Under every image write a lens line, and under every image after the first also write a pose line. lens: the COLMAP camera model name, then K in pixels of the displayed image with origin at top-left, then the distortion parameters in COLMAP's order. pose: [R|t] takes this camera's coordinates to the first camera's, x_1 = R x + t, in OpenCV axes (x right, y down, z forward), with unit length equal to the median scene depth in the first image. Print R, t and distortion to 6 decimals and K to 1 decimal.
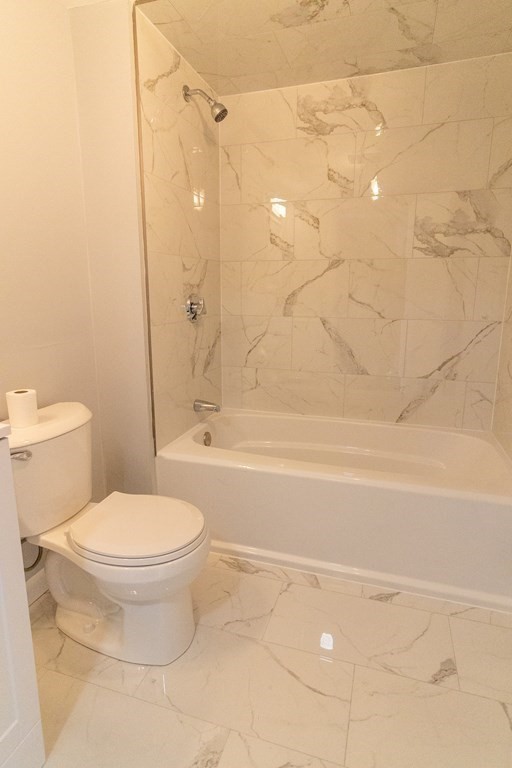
lens RADIAL K [[418.4, 0, 259.5], [0, 418.4, 379.2], [0, 0, 1]] dist [0.002439, 0.001350]
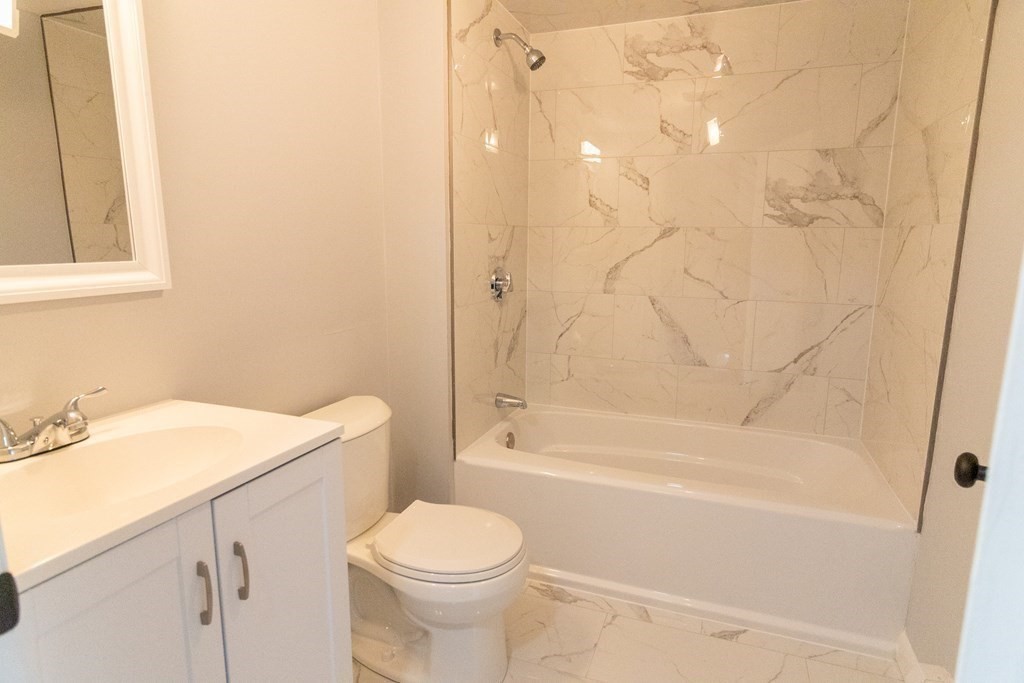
lens RADIAL K [[557.8, 0, 529.0], [0, 557.8, 342.9], [0, 0, 1]] dist [0.002439, 0.001350]
pose [[0.999161, 0.015414, -0.037945, -0.053718], [-0.016513, 0.999448, -0.028817, -0.021536], [0.037479, 0.029419, 0.998864, -0.119558]]
